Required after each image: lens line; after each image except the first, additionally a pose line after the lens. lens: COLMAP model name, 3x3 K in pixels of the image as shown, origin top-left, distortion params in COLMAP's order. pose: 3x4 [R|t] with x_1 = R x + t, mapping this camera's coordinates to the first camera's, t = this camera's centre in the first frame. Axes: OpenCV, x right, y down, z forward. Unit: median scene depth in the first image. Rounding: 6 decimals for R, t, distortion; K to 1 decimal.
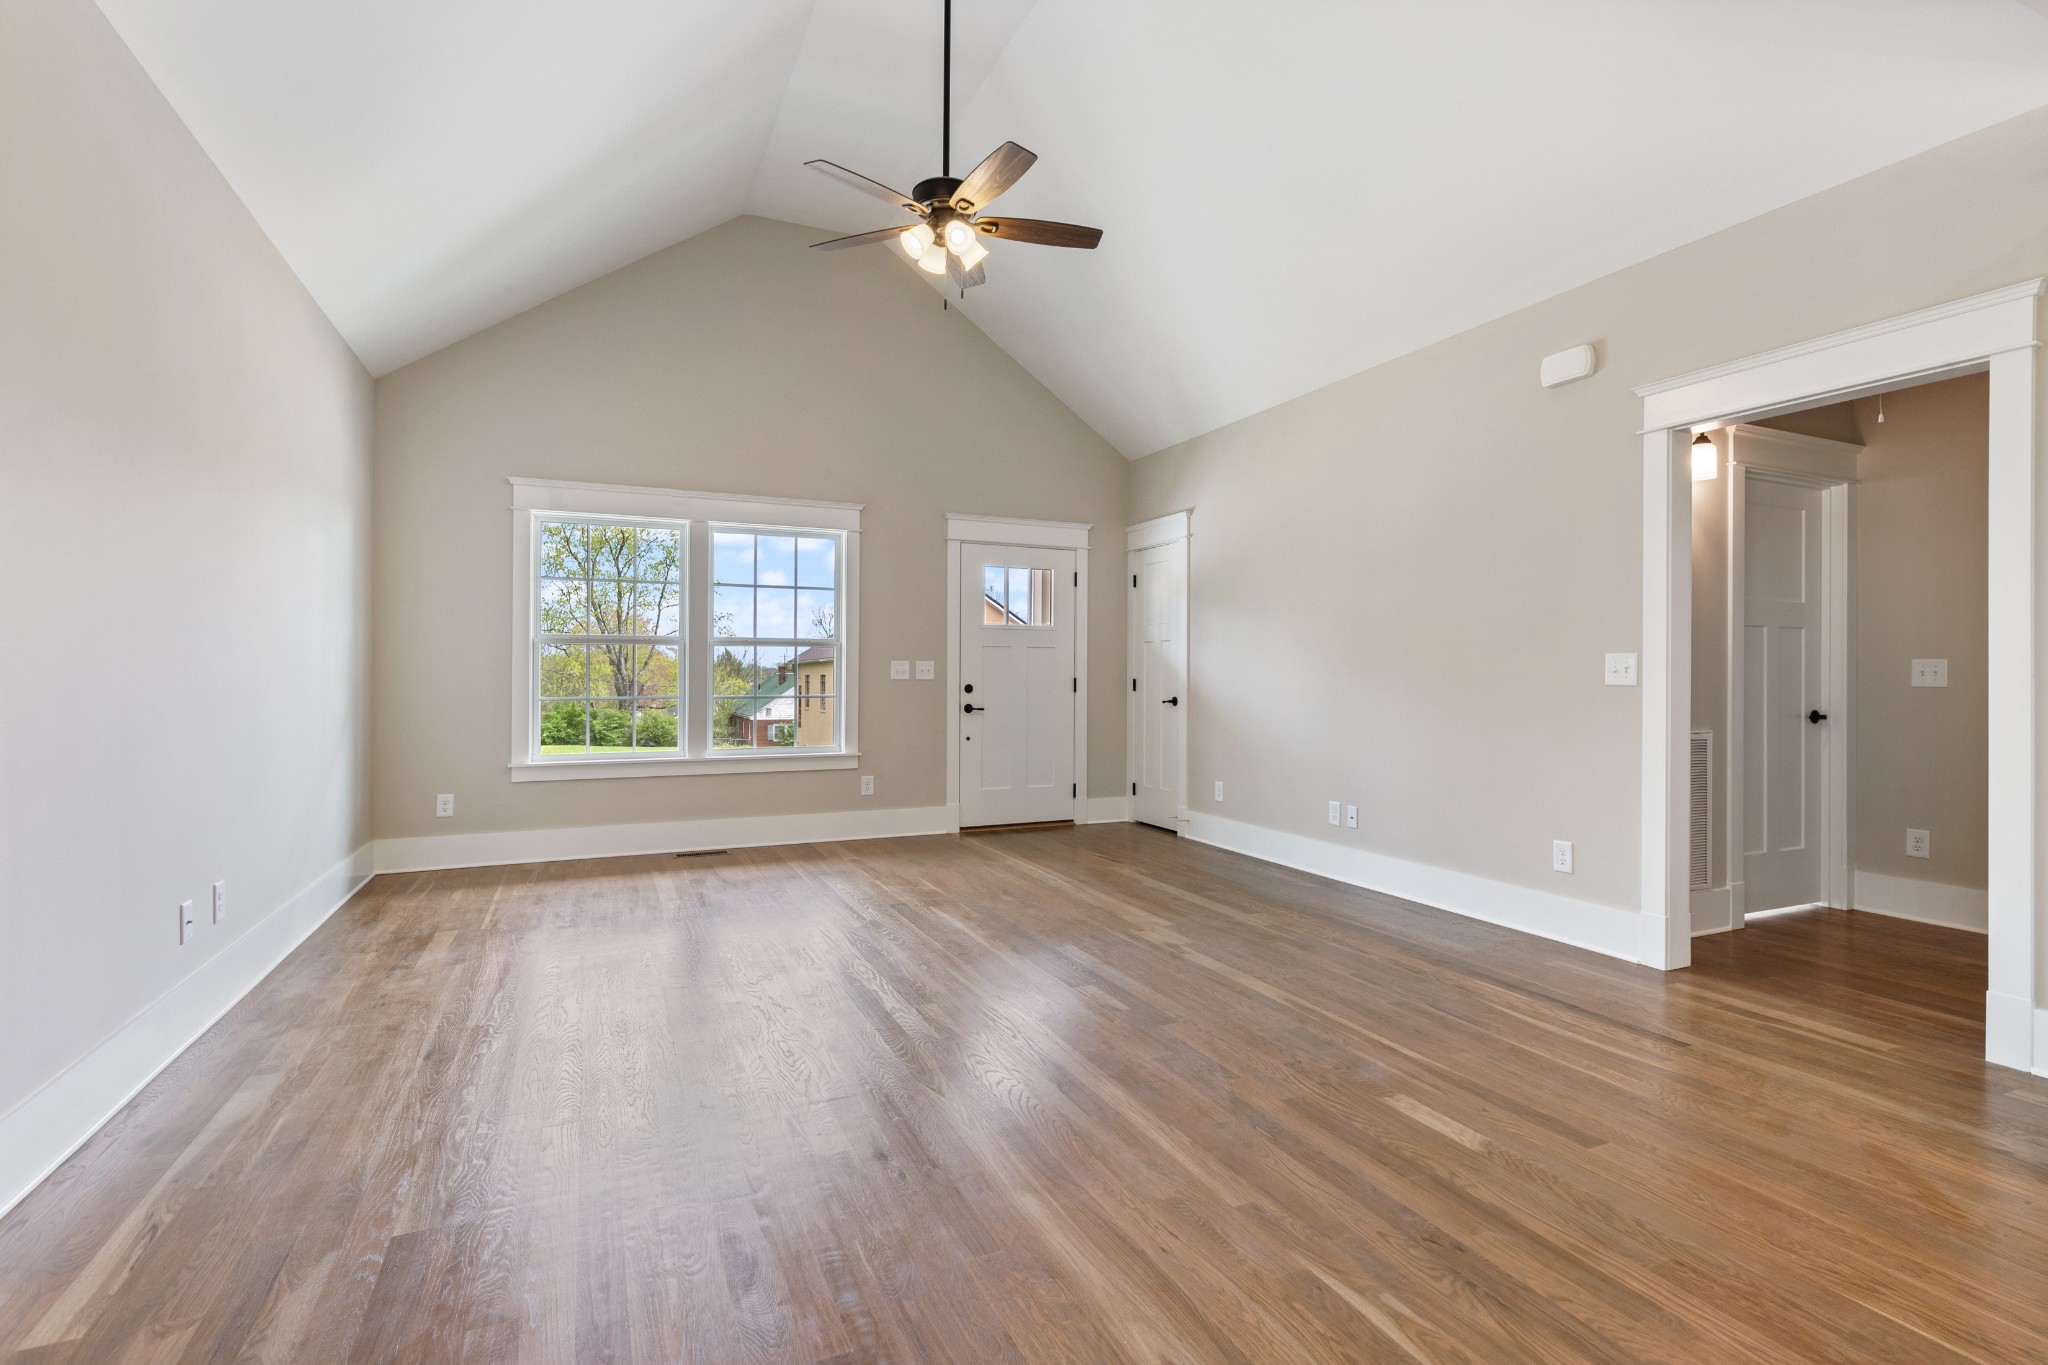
lens RADIAL K [[966.0, 0, 1020.2], [0, 966.0, 667.8], [0, 0, 1]] dist [0.002975, 0.000059]
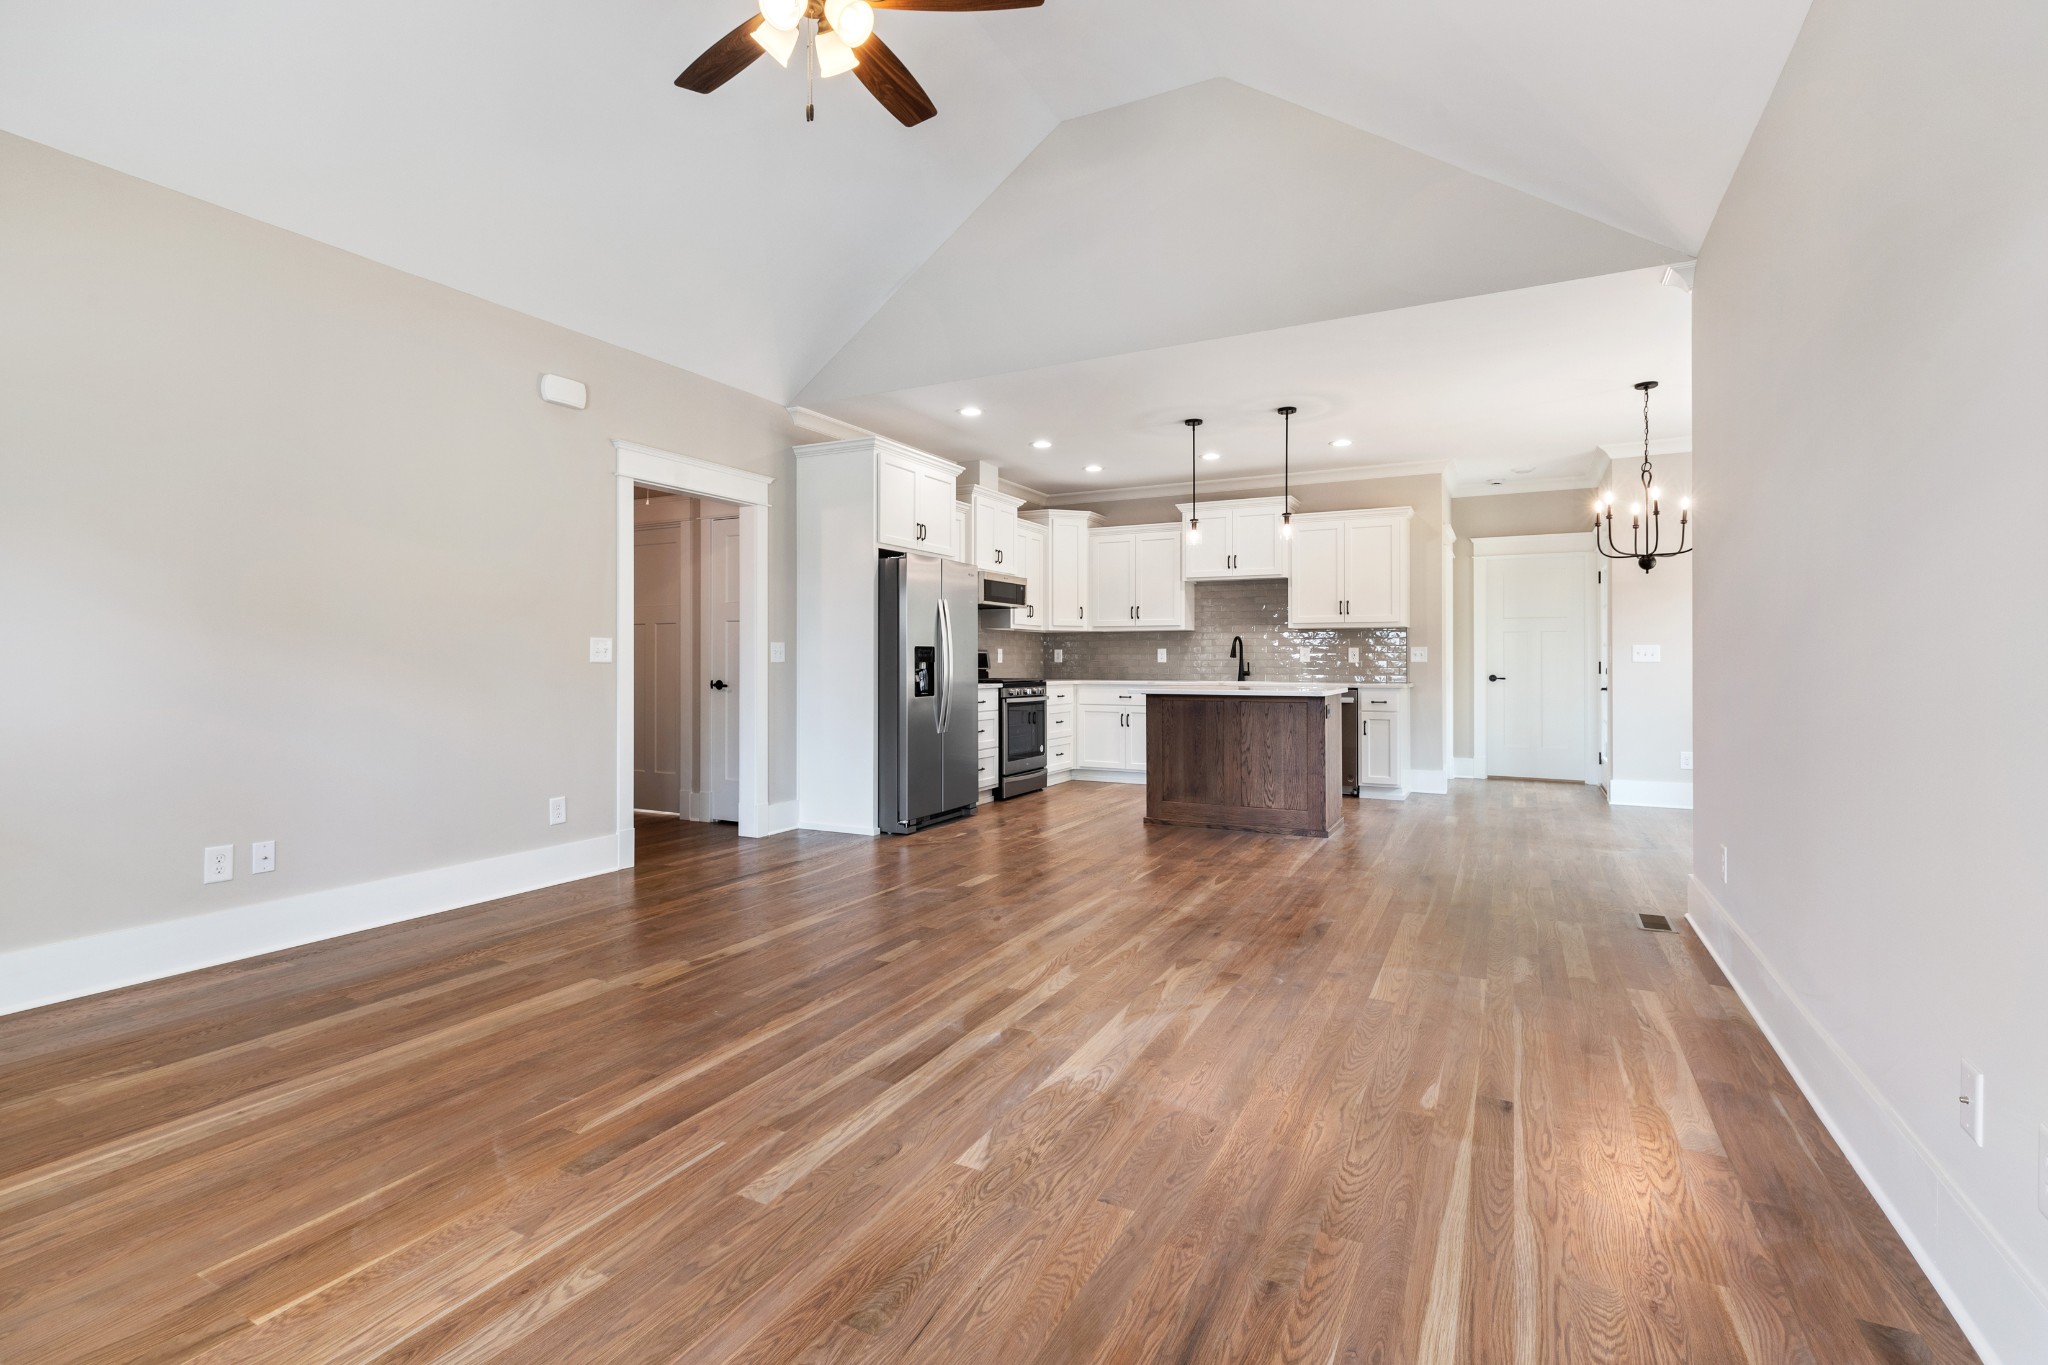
lens RADIAL K [[966.0, 0, 1020.2], [0, 966.0, 667.8], [0, 0, 1]] dist [0.002975, 0.000059]
pose [[-0.628133, -0.010731, 0.778032, -0.527007], [-0.007461, 0.999942, 0.007768, 0.007483], [-0.778070, -0.000926, -0.628177, 0.984559]]
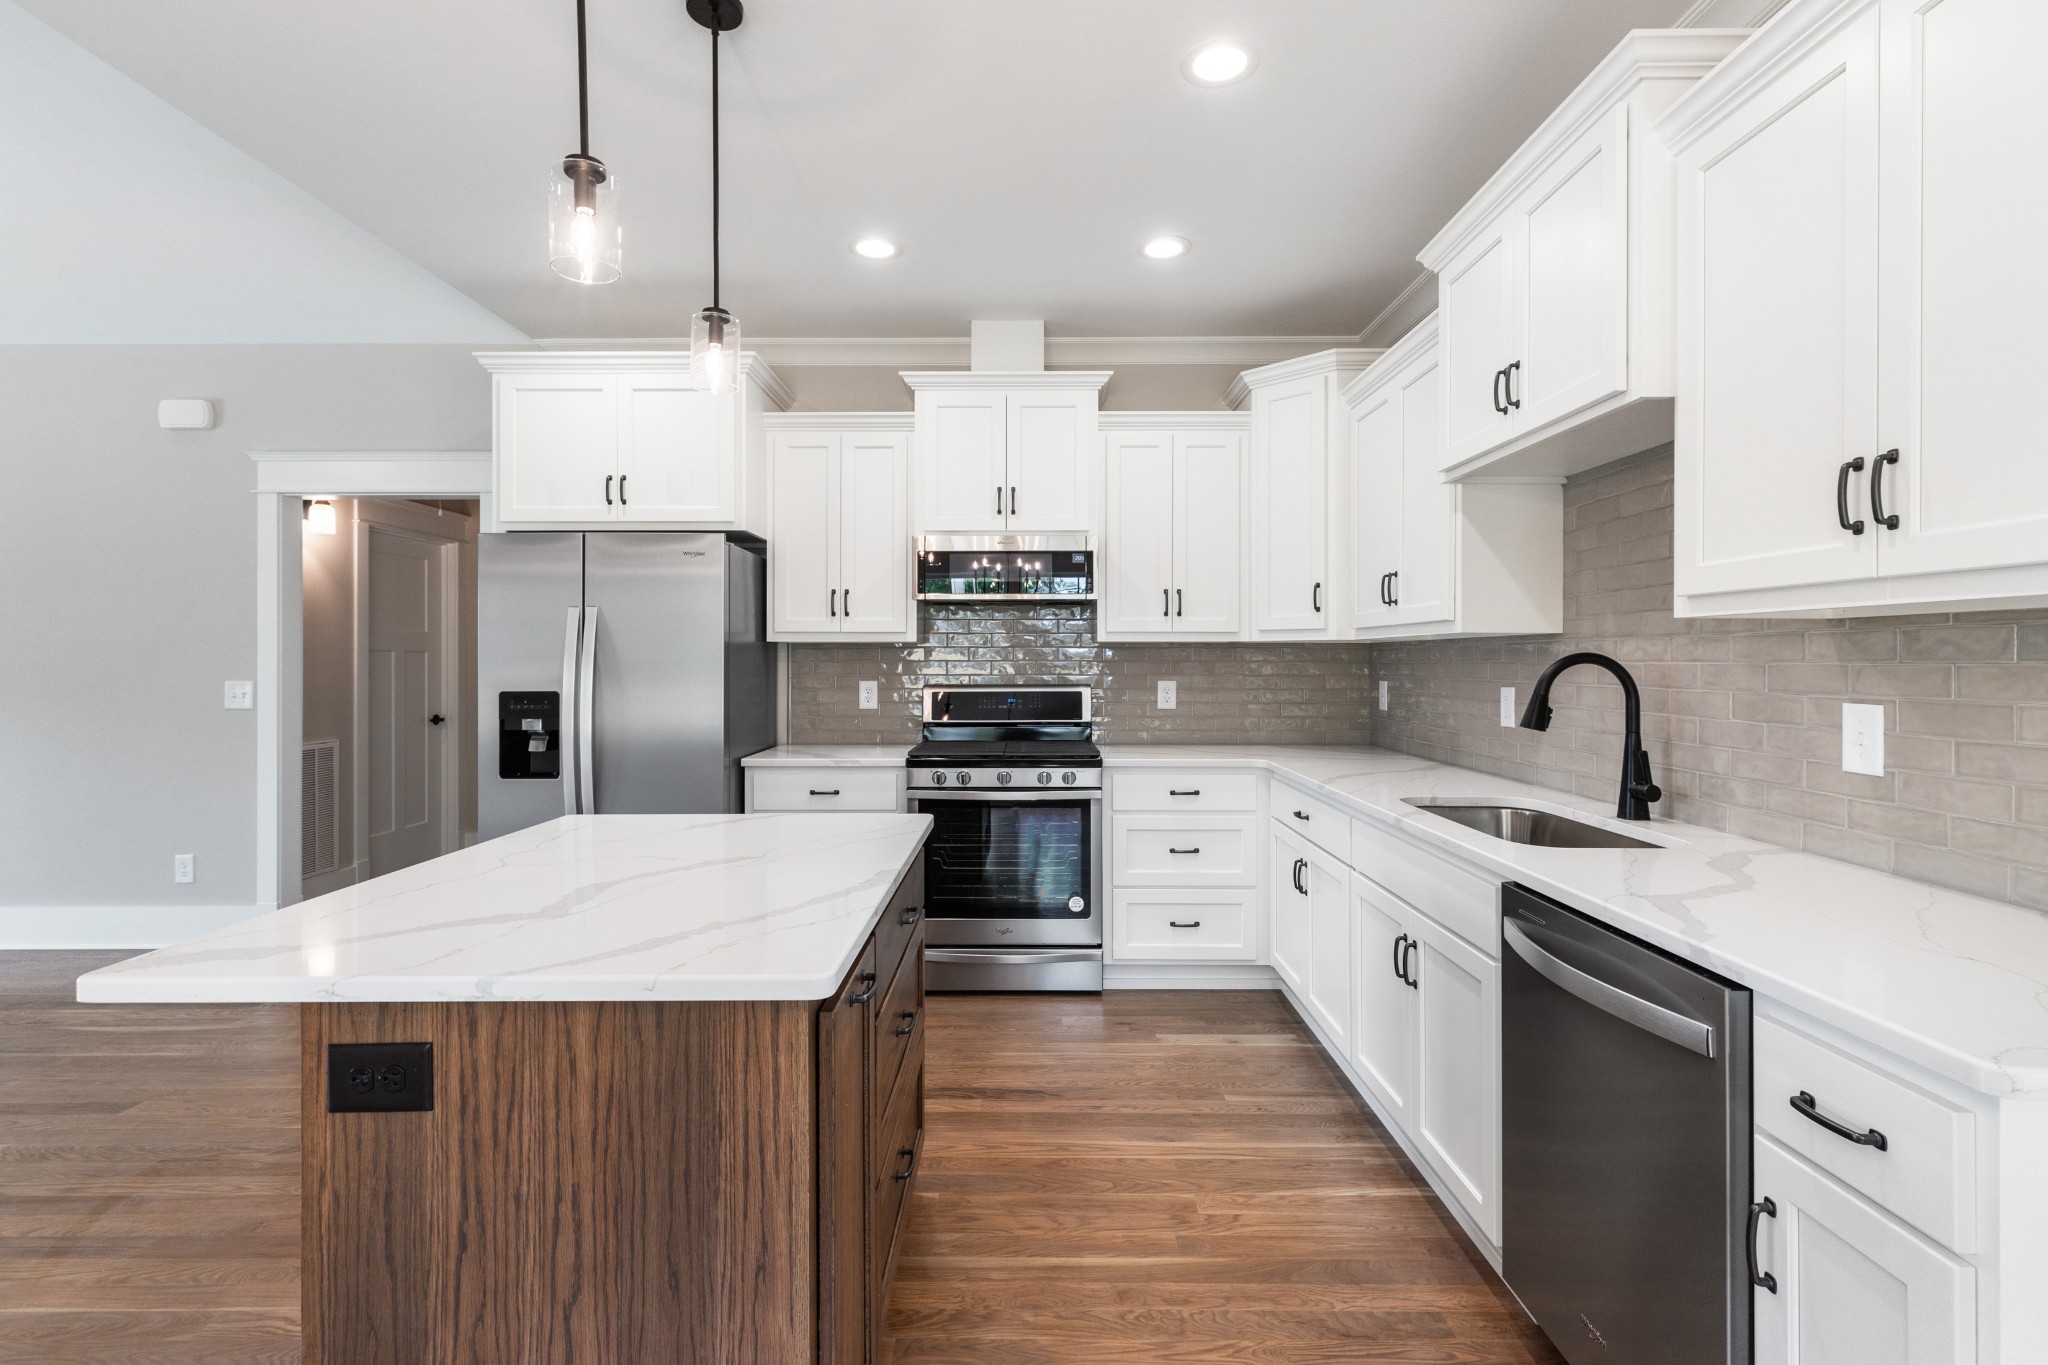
lens RADIAL K [[947.3, 0, 1032.9], [0, 947.3, 658.2], [0, 0, 1]] dist [0.000079, -0.000879]
pose [[0.406738, -0.004567, 0.913534, -0.012587], [-0.000145, 0.999987, 0.005063, -0.034113], [-0.913545, -0.002192, 0.406732, -0.220854]]
